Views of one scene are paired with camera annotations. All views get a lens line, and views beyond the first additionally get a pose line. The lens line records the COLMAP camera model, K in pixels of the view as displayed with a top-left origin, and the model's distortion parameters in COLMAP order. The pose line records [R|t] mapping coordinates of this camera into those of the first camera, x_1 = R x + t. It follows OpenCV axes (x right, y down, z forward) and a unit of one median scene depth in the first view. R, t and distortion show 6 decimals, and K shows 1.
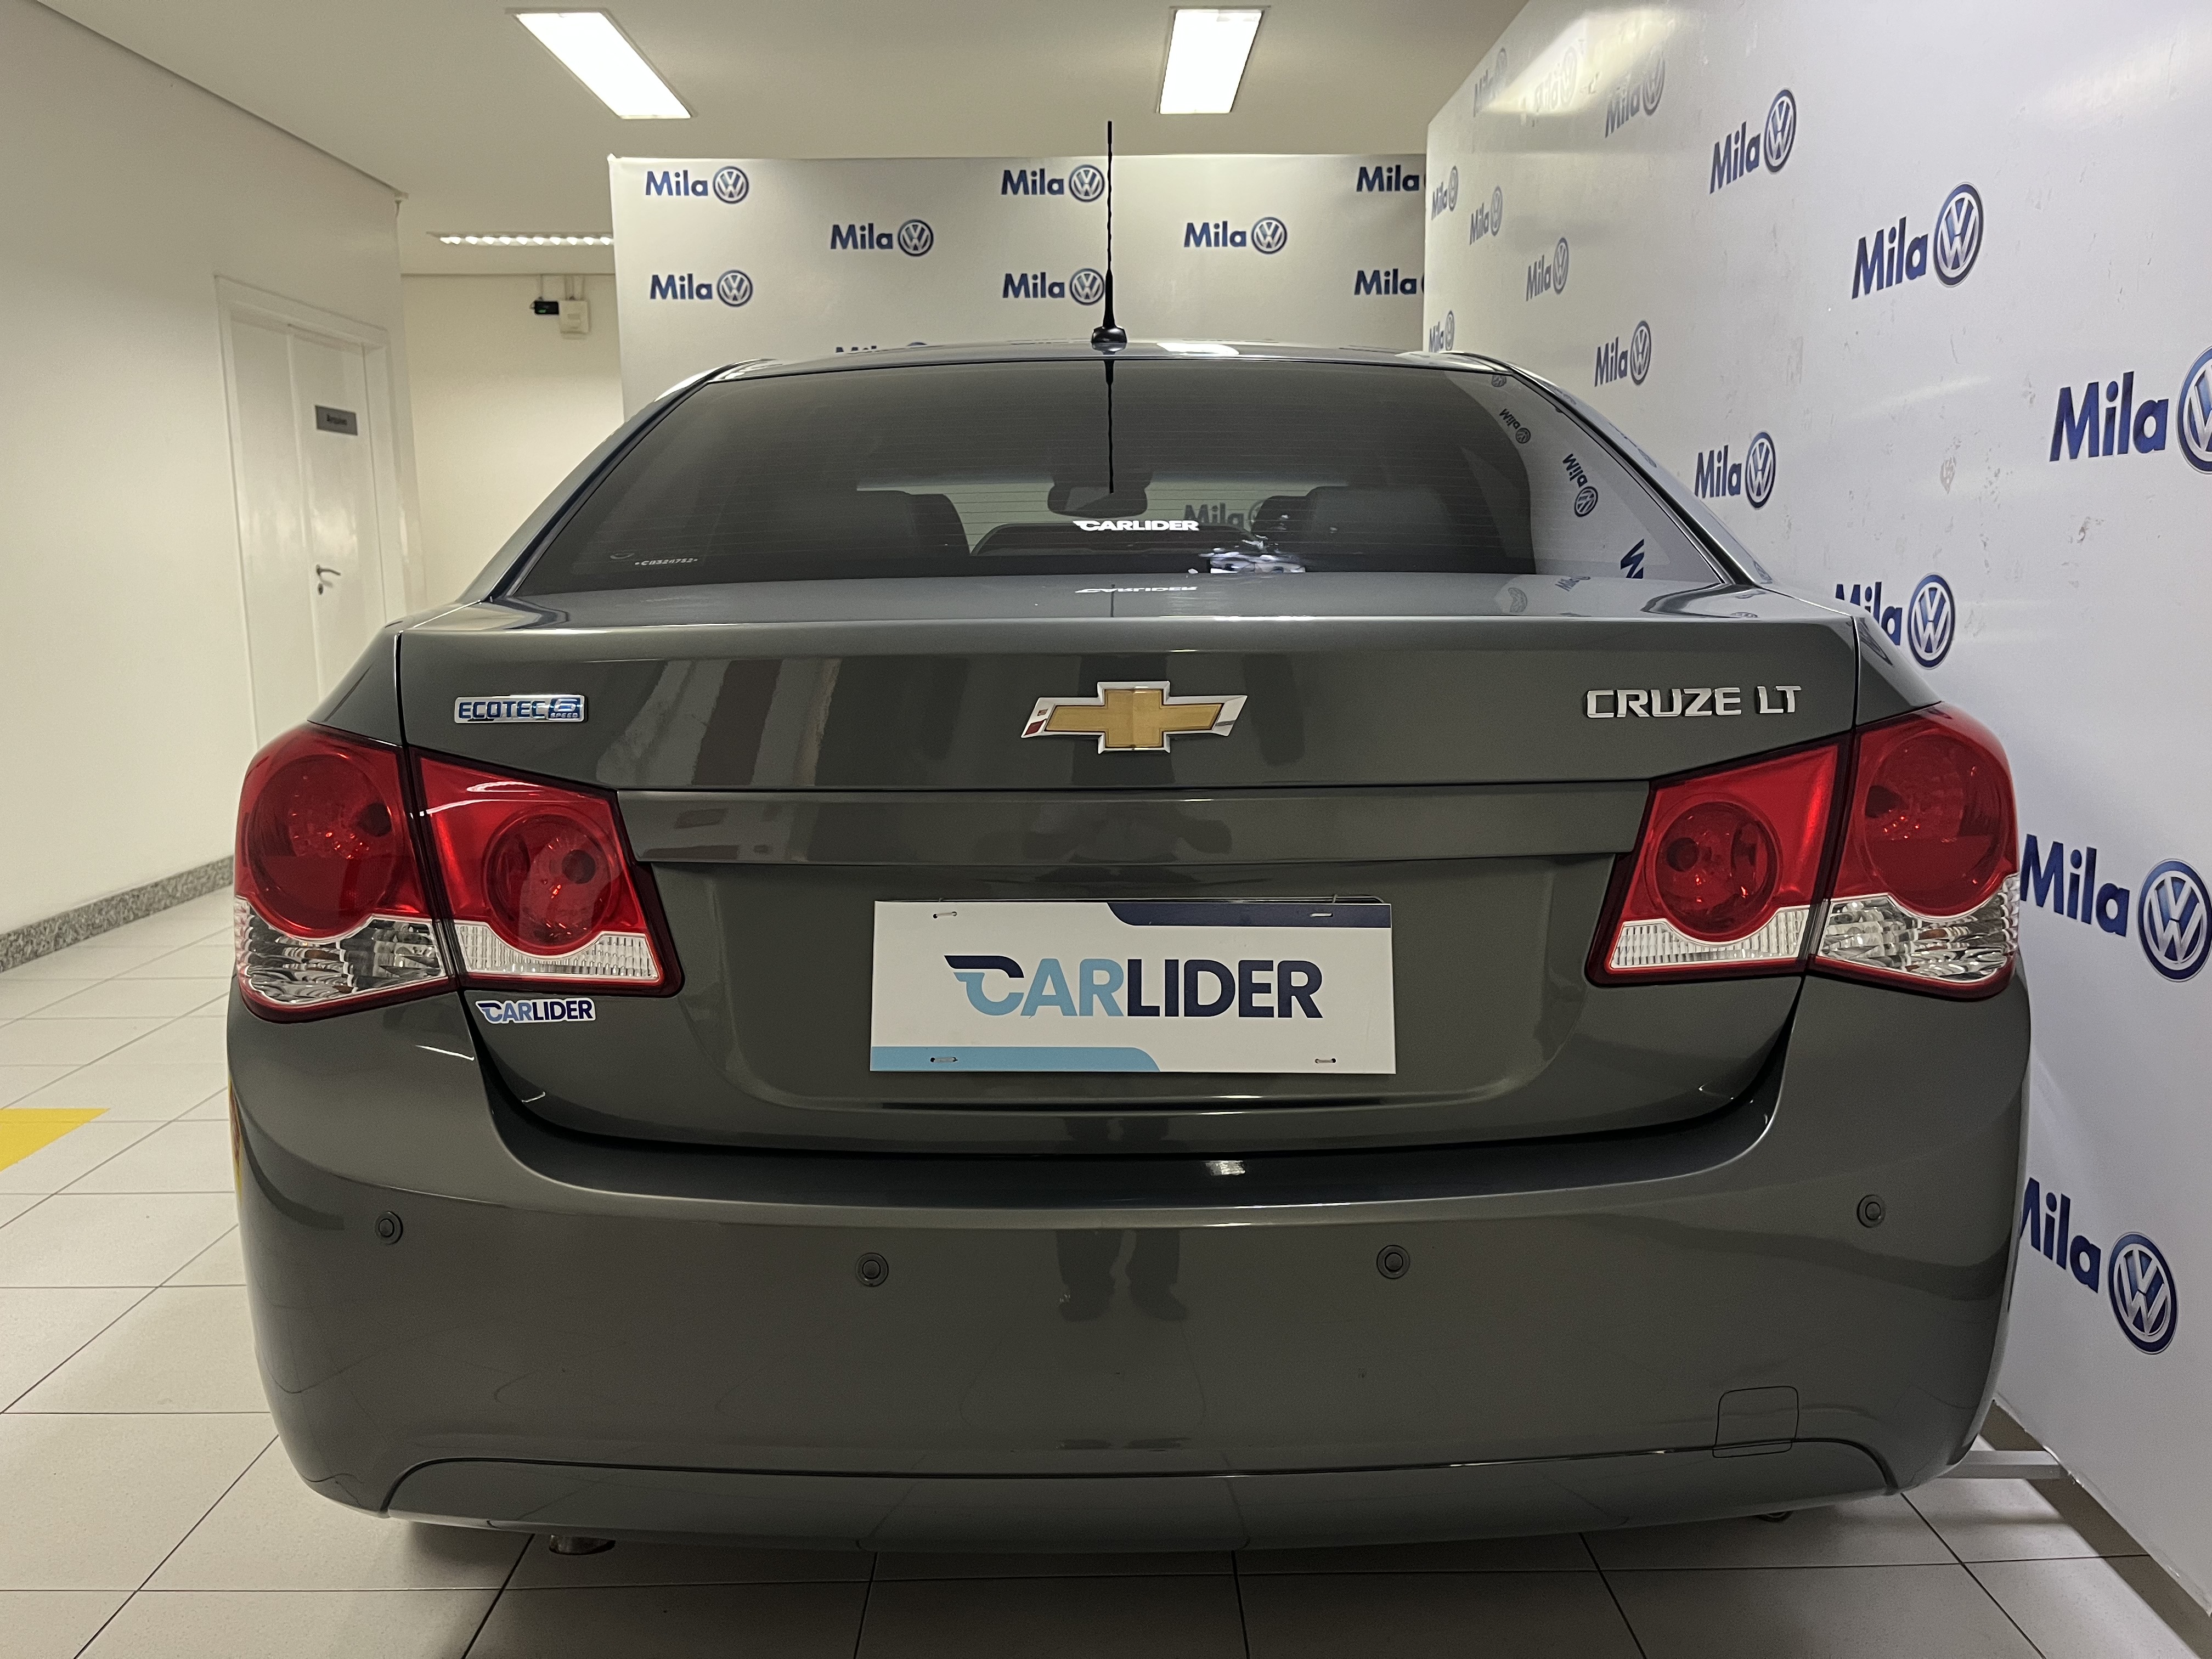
lens RADIAL K [[1703.5, 0, 1104.4], [0, 1703.5, 820.7], [0, 0, 1]] dist [0.056294, -0.071565]
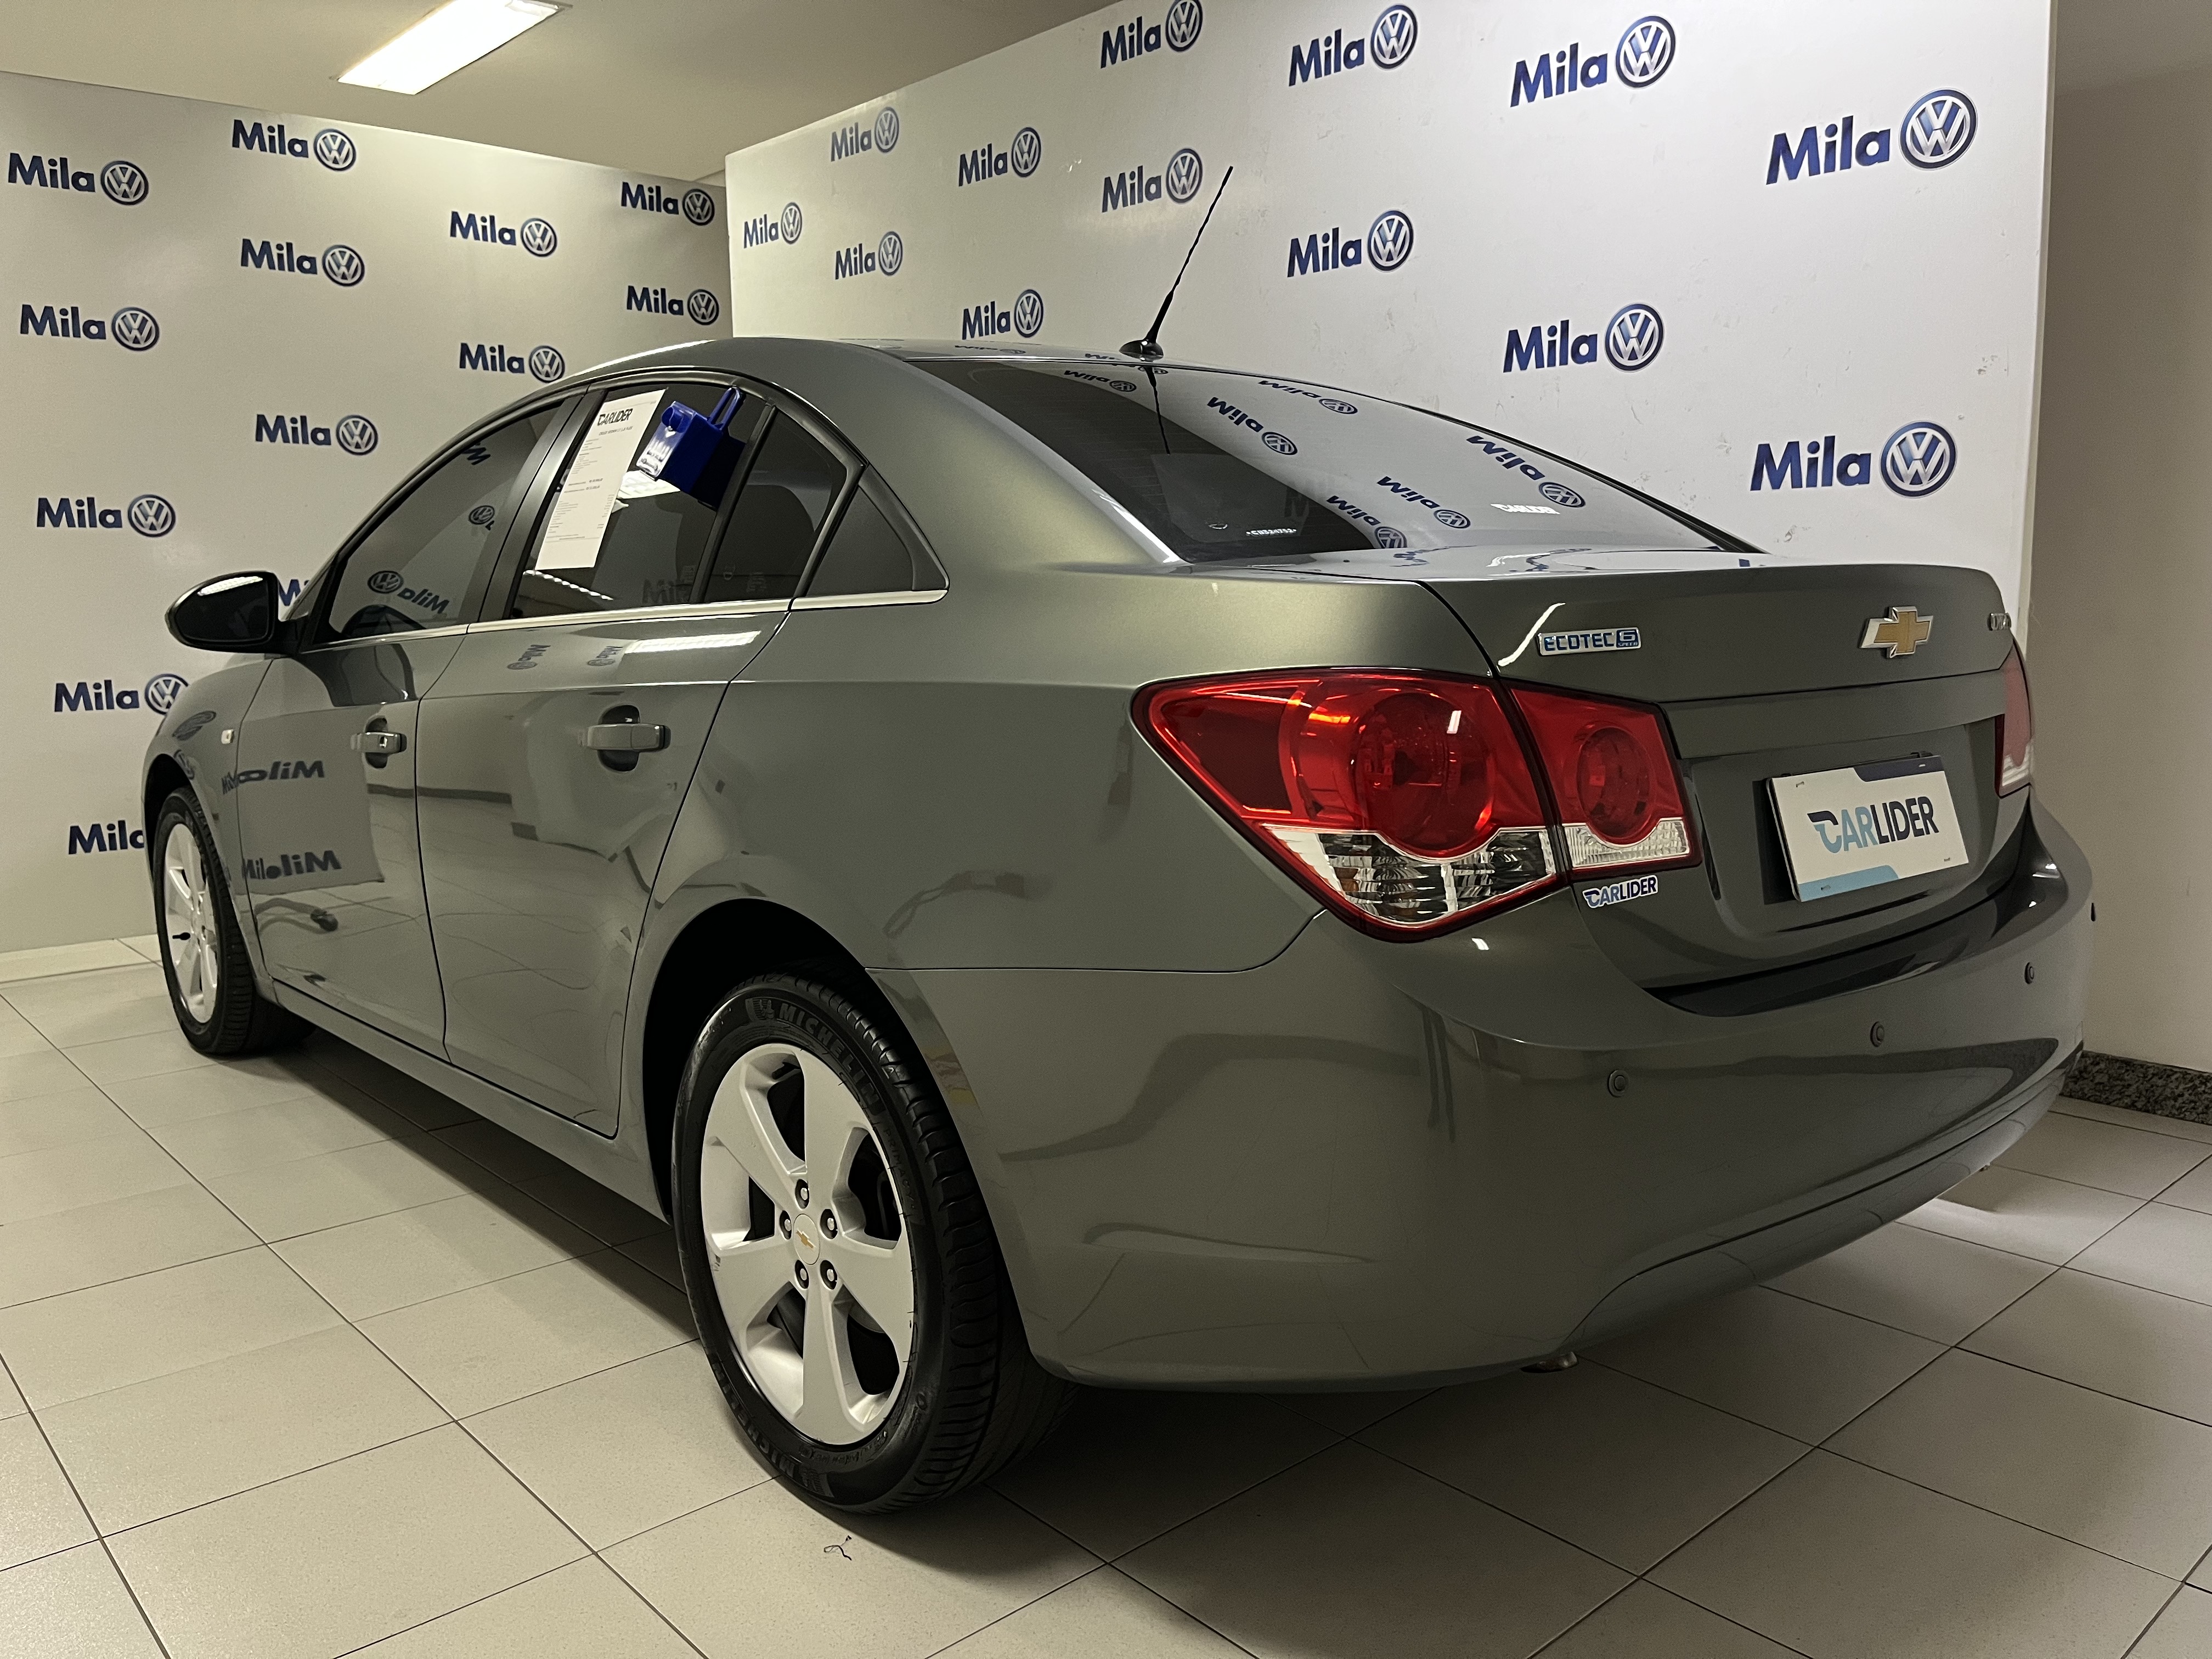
lens RADIAL K [[1703.5, 0, 1113.3], [0, 1703.5, 838.1], [0, 0, 1]] dist [0.056294, -0.071565]
pose [[0.748041, -0.095212, 0.656787, -1.371427], [0.103333, 0.994295, 0.026449, 0.005179], [-0.655558, 0.048083, 0.753612, 0.326549]]
